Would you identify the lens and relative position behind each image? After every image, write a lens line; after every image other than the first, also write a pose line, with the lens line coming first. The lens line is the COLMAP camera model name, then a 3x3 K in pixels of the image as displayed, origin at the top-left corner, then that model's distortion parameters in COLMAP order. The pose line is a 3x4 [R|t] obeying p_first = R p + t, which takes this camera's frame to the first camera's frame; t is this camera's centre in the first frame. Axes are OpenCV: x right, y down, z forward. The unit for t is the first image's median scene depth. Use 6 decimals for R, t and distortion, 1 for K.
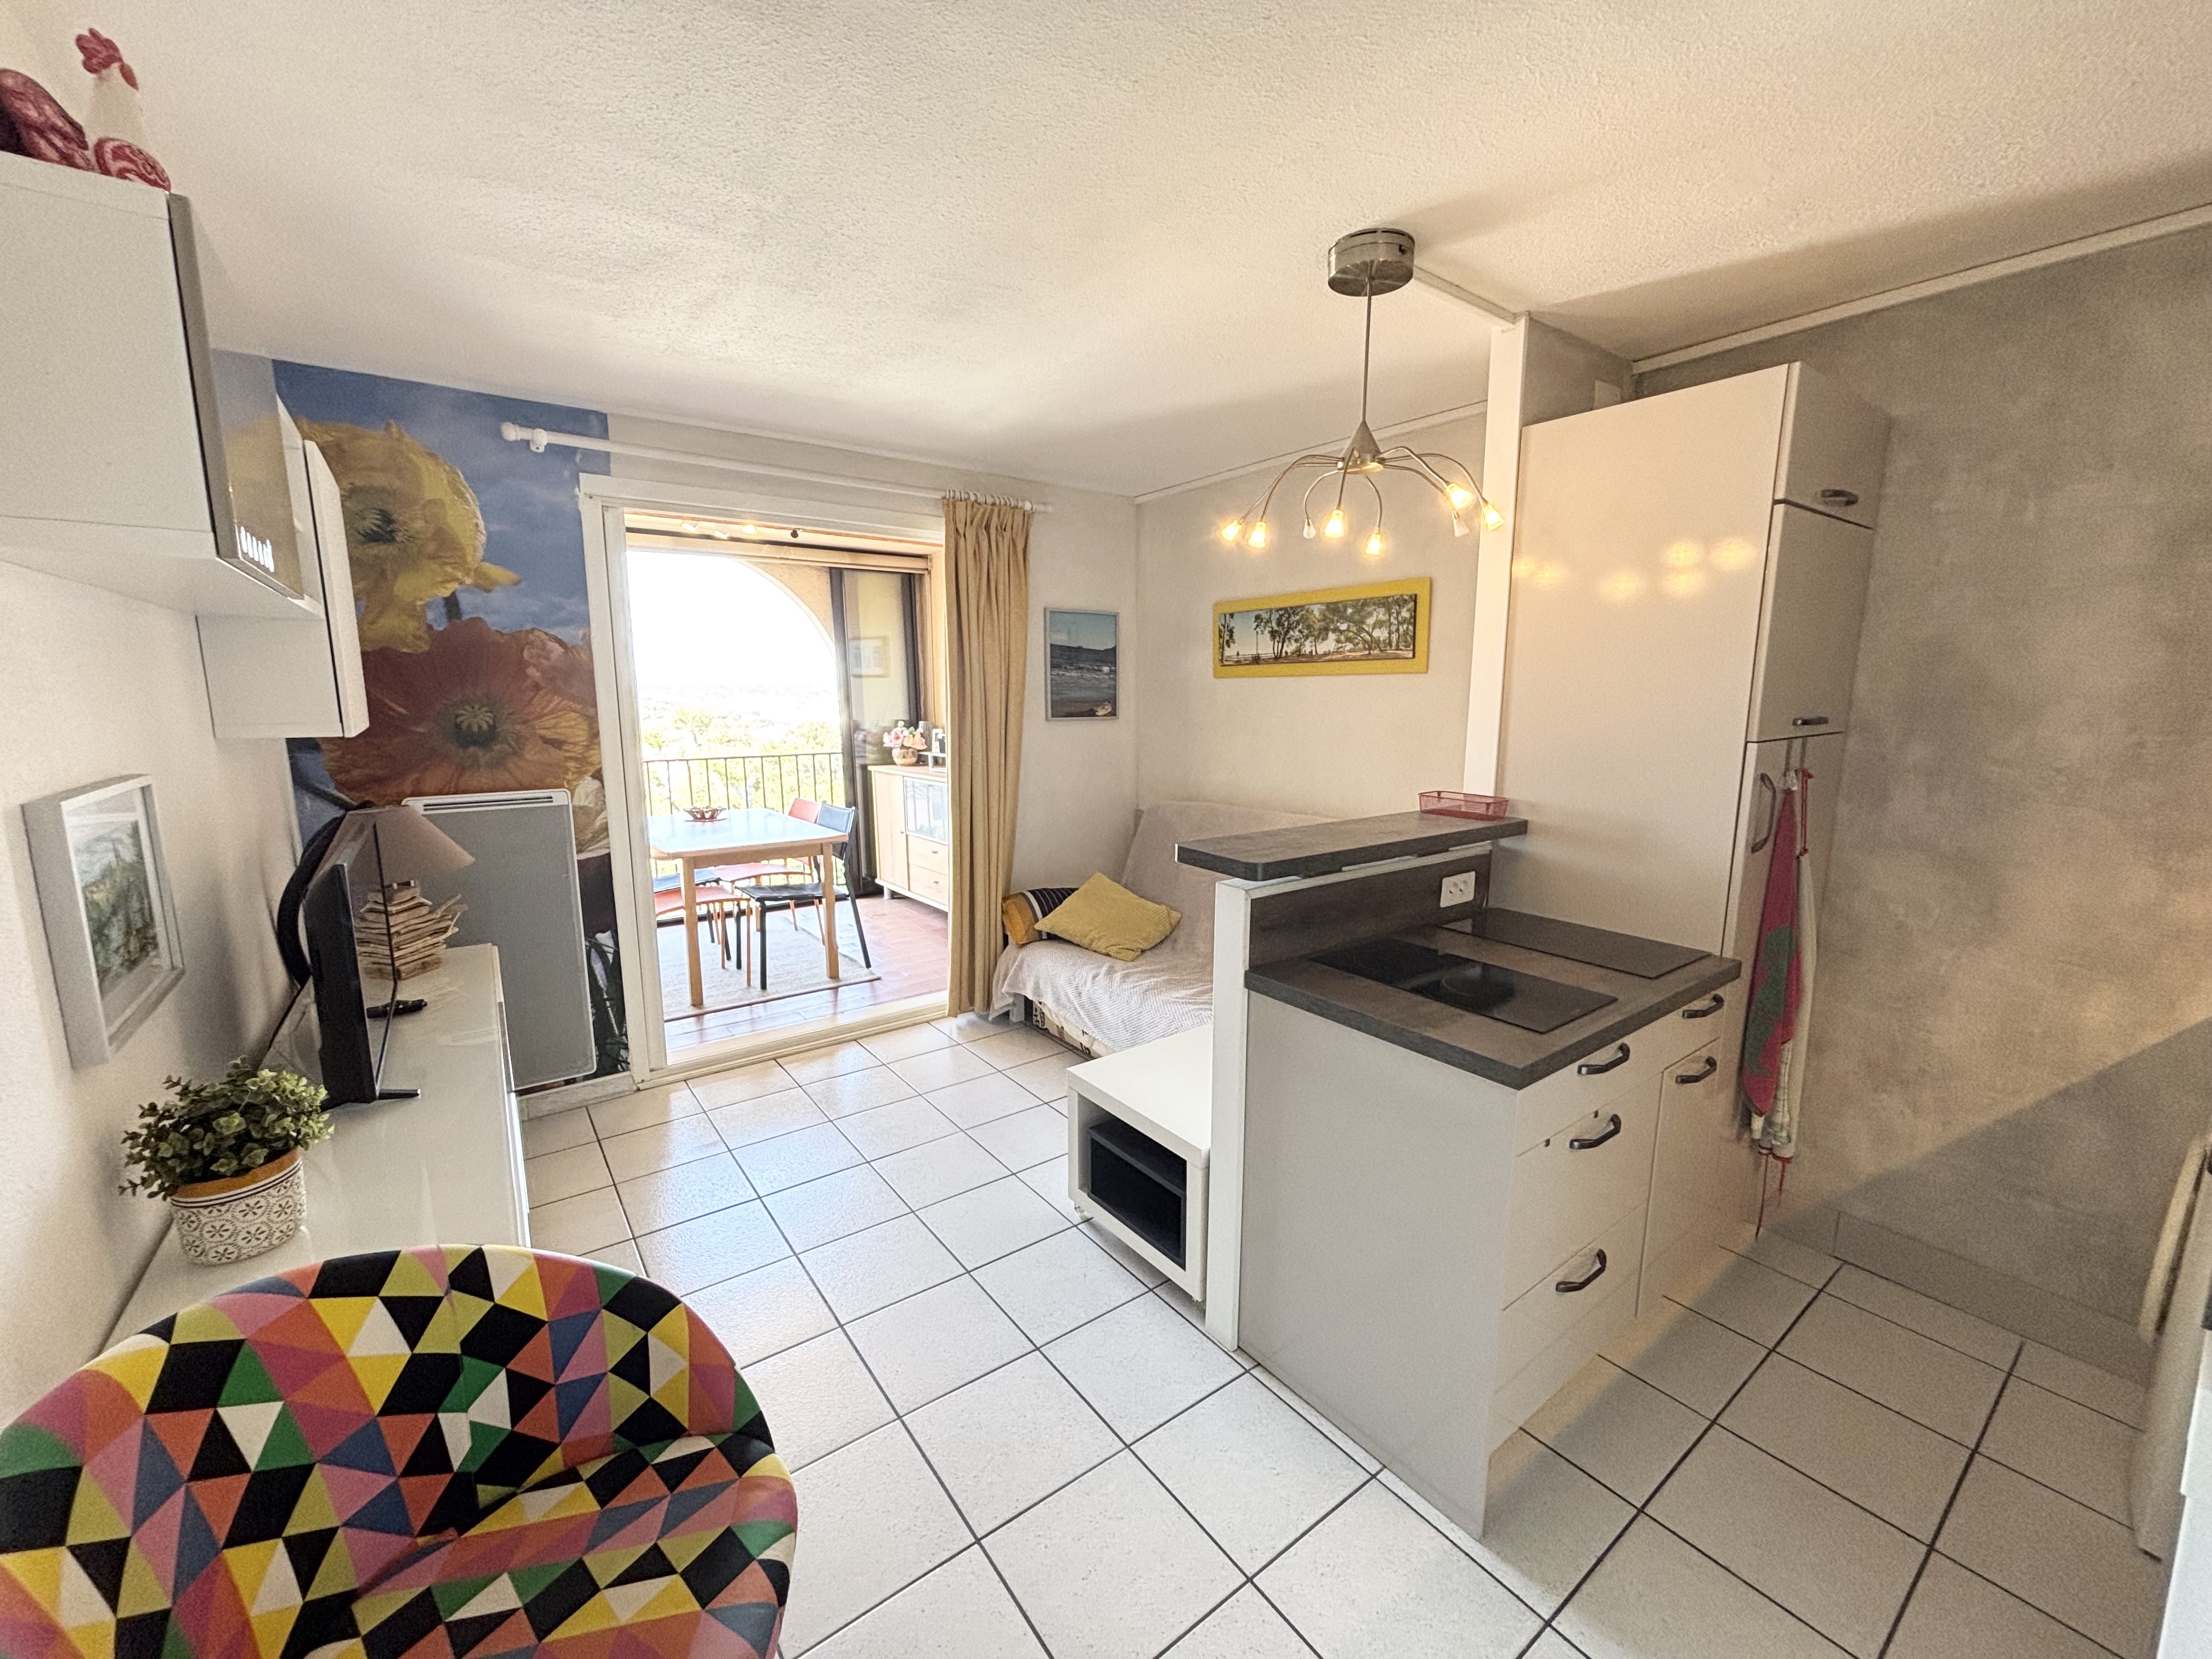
lens RADIAL K [[887.2, 0, 1092.0], [0, 887.2, 822.4], [0, 0, 1]] dist [-0.002105, -0.000246]
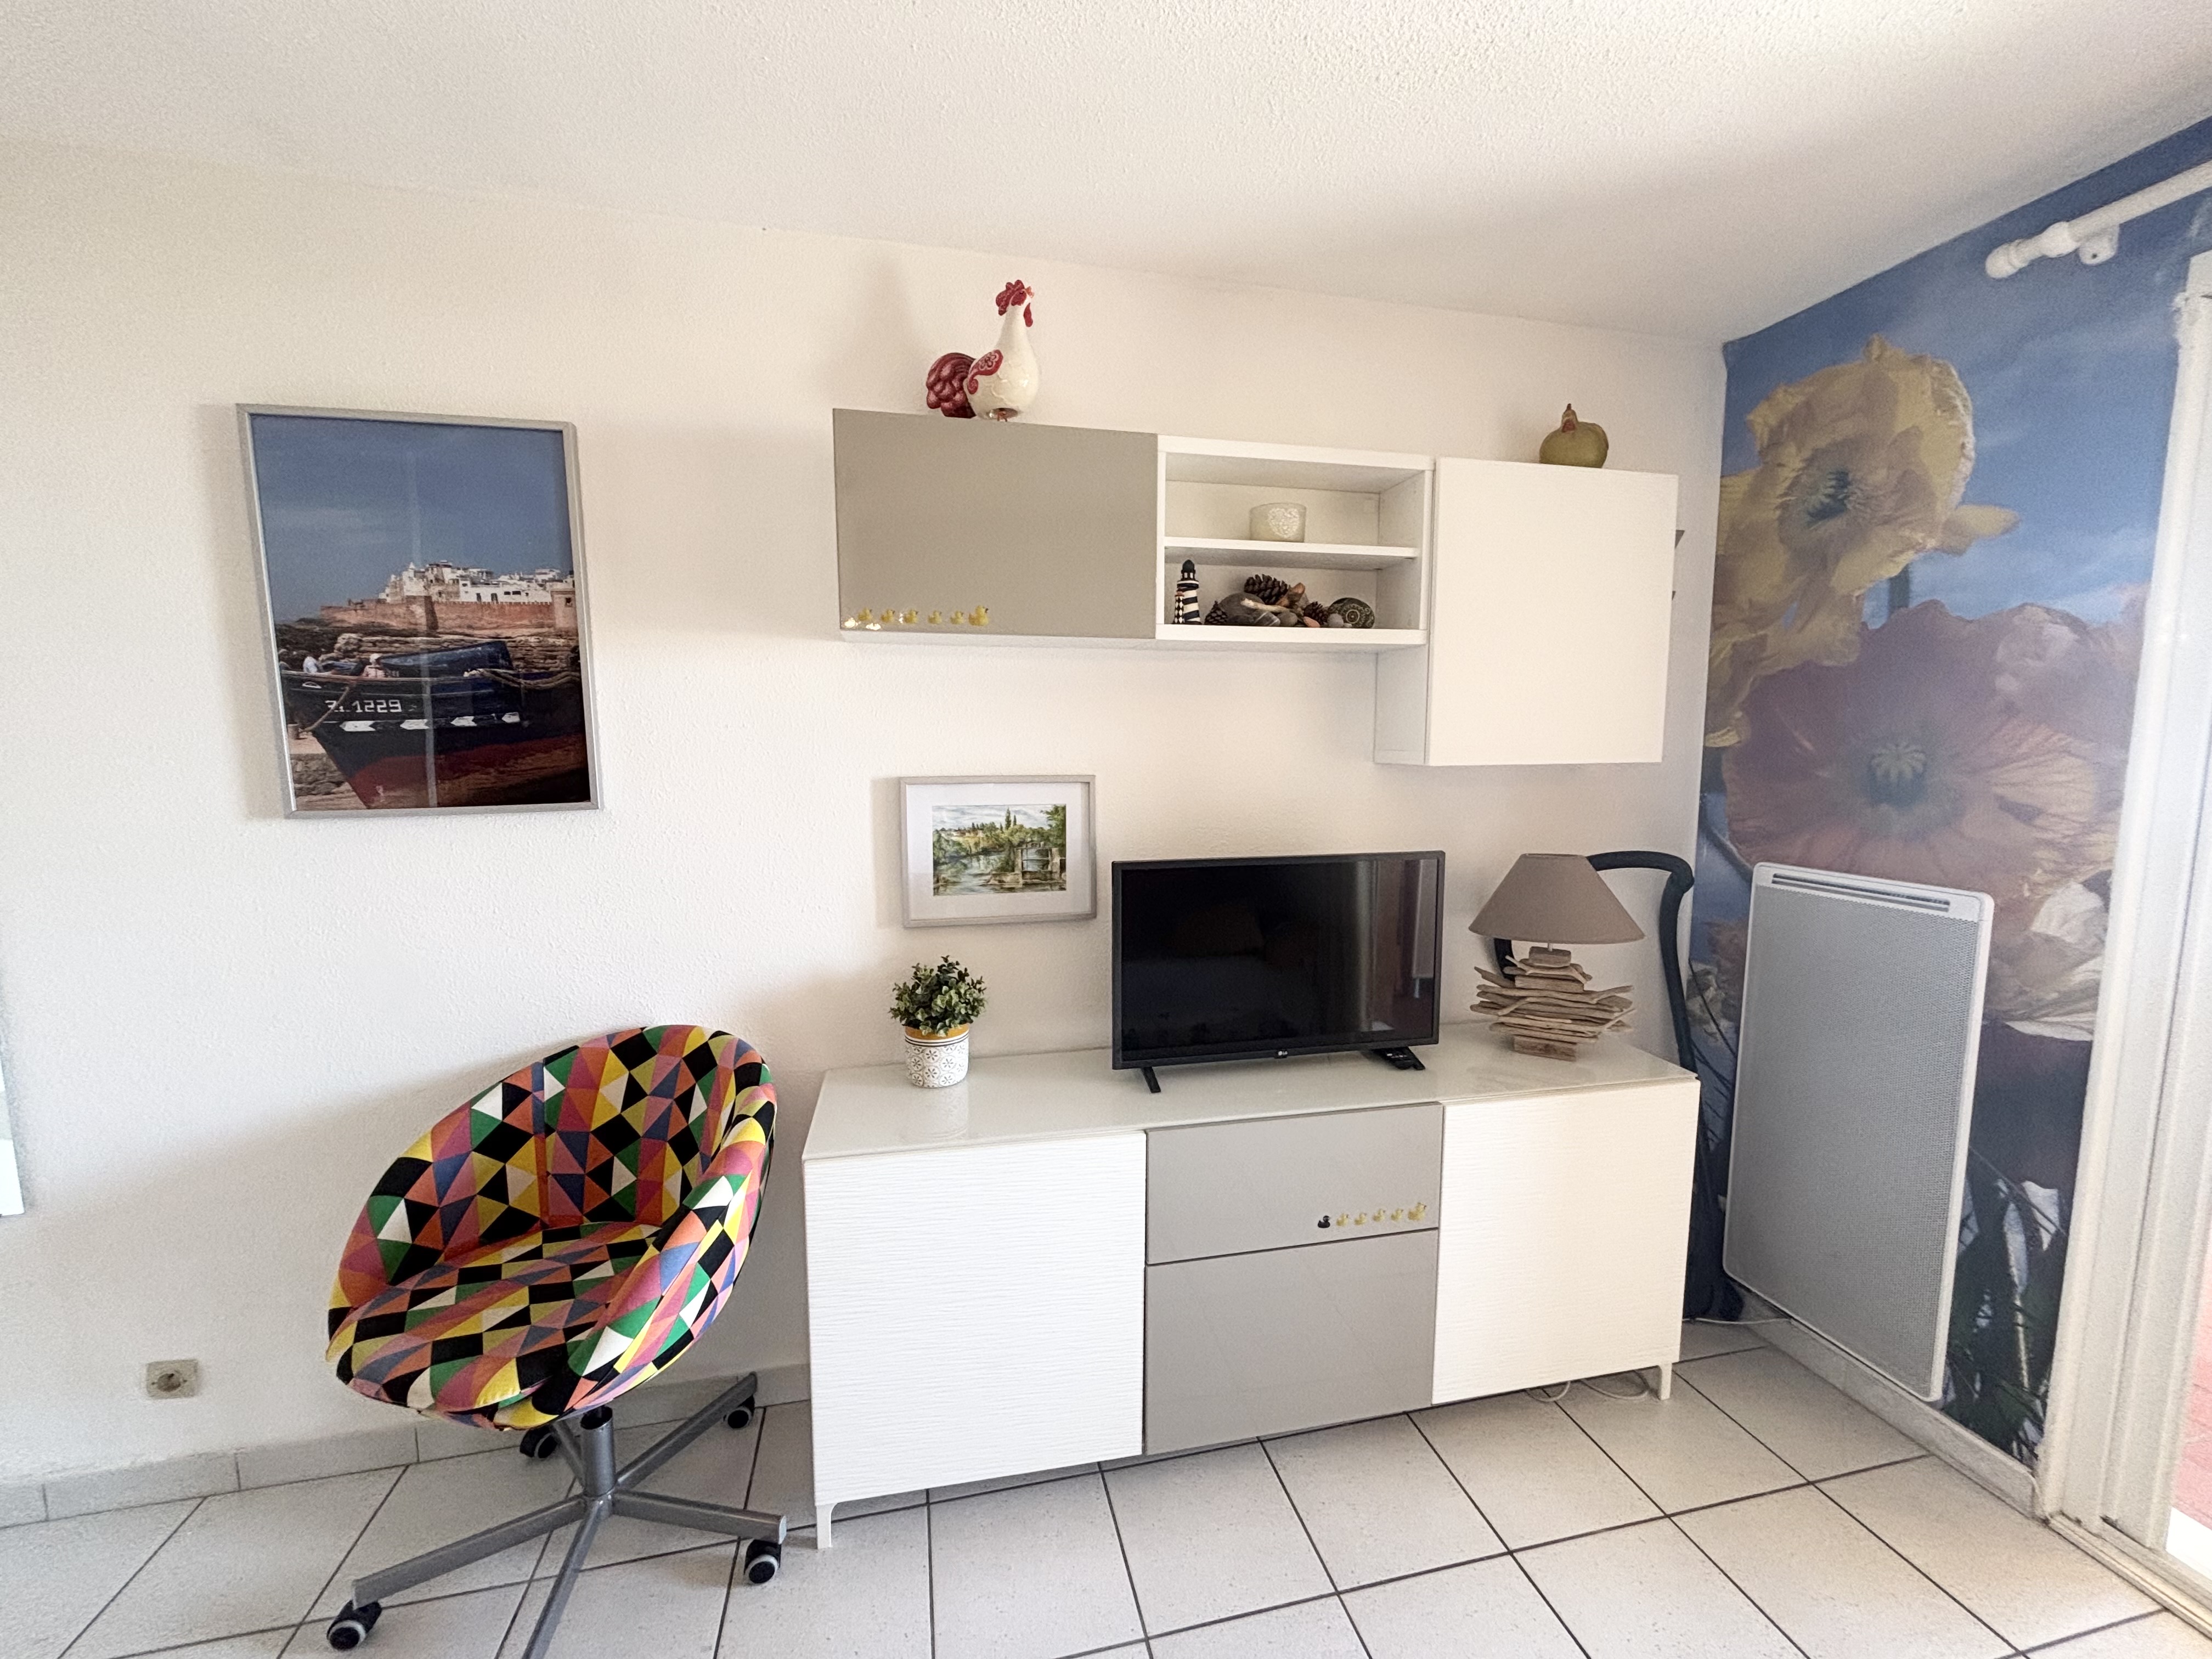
lens RADIAL K [[887.2, 0, 1110.9], [0, 887.2, 831.0], [0, 0, 1]] dist [-0.002105, -0.000246]
pose [[-0.383058, 0.097088, -0.918608, 0.107570], [-0.138574, 0.977167, 0.161063, -0.086353], [0.913271, 0.188992, -0.360858, 0.674527]]
